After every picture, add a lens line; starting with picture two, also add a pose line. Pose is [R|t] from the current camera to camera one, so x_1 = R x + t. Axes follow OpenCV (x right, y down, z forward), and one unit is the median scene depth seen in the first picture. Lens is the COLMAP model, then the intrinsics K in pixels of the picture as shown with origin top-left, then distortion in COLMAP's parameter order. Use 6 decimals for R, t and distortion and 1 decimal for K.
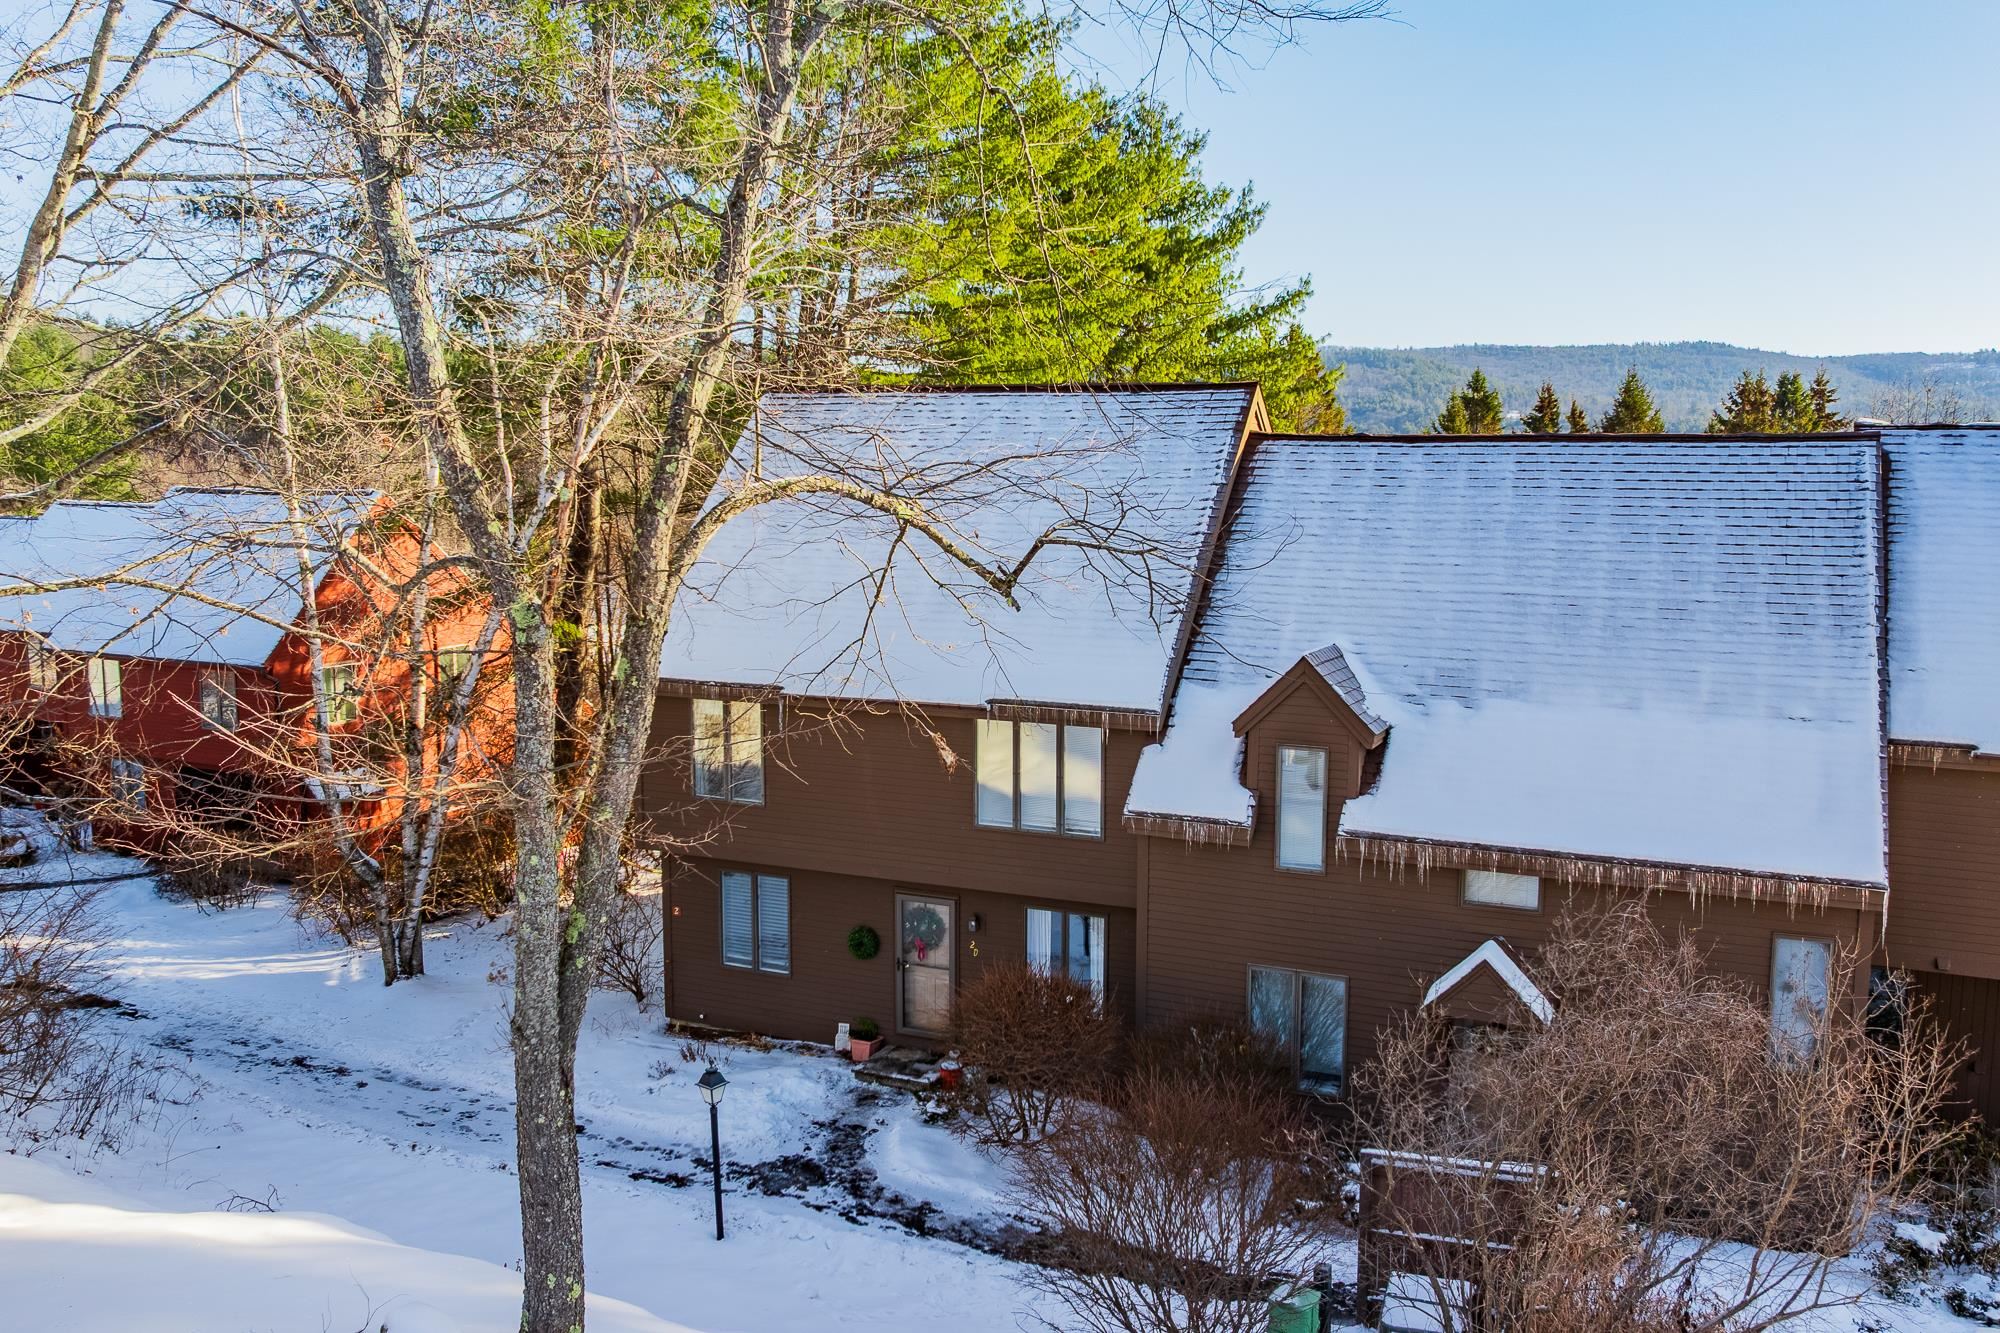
lens RADIAL K [[1669.0, 0, 1006.6], [0, 1669.0, 658.8], [0, 0, 1]] dist [-0.010043, -0.046657]
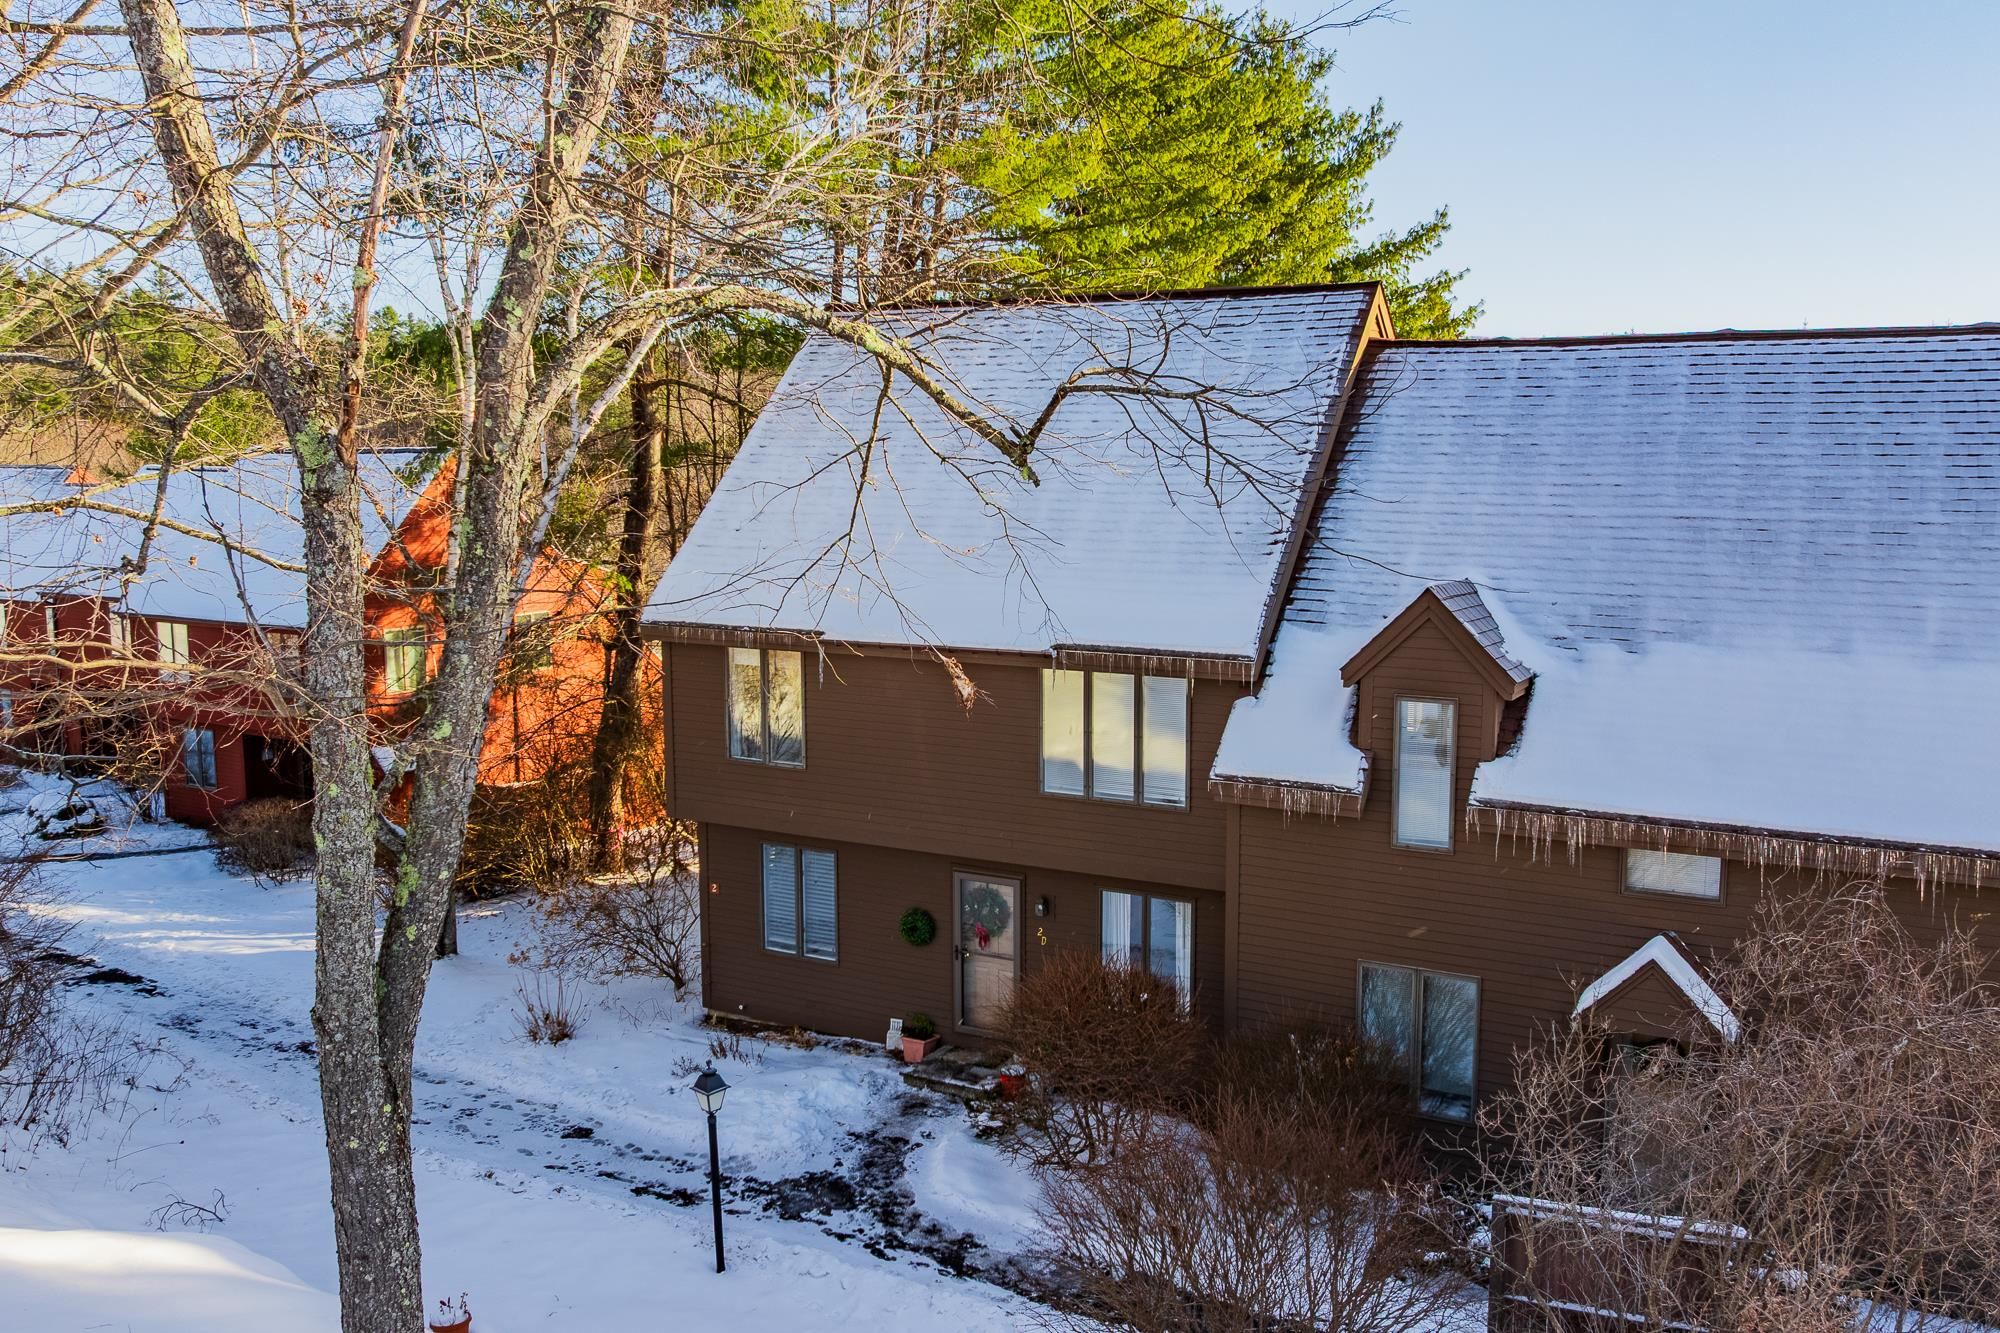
lens RADIAL K [[1669.0, 0, 1006.6], [0, 1669.0, 658.8], [0, 0, 1]] dist [-0.010043, -0.046657]
pose [[0.996748, 0.006208, -0.080347, 0.034095], [-0.005977, 0.999977, 0.003110, 0.029852], [0.080365, -0.002619, 0.996762, 0.149590]]
